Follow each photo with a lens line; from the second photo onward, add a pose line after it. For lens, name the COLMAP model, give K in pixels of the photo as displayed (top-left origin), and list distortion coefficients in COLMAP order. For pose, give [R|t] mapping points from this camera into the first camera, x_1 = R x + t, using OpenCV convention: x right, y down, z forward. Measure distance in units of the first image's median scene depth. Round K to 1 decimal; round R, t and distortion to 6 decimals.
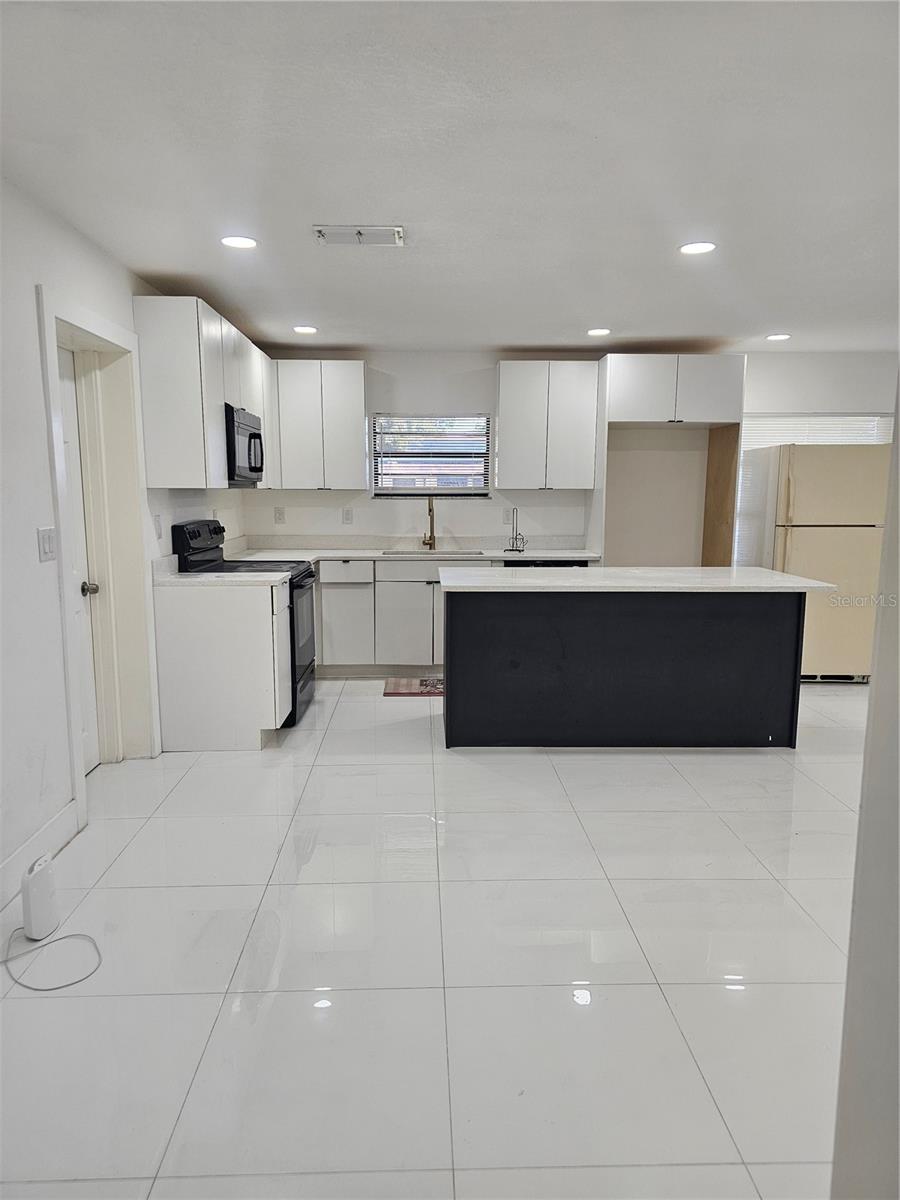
lens RADIAL K [[813.6, 0, 457.0], [0, 813.6, 602.9], [0, 0, 1]] dist [0.074017, -0.046923]
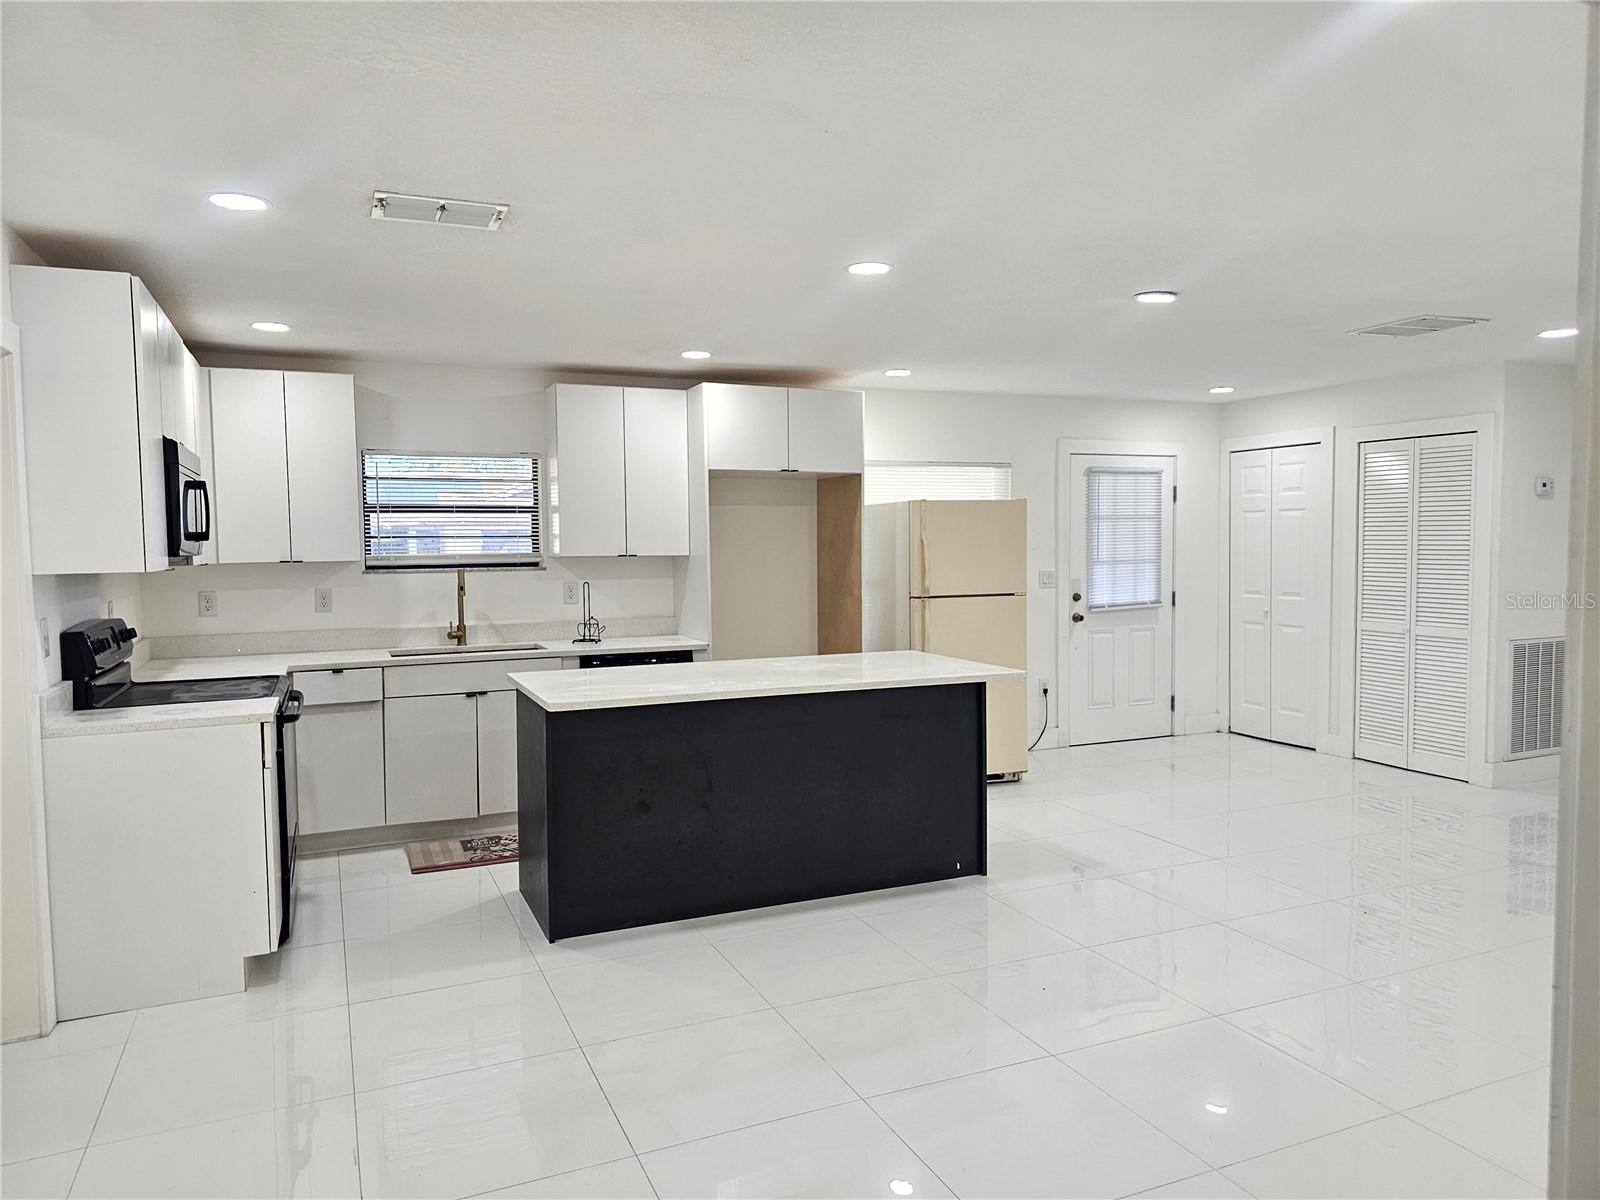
lens RADIAL K [[1084.8, 0, 815.5], [0, 1084.8, 591.7], [0, 0, 1]] dist [0.074017, -0.046923]
pose [[0.930139, -0.029097, 0.366052, -0.100582], [0.063259, 0.994649, -0.081678, -0.017986], [-0.361717, 0.099128, 0.927003, 0.033338]]
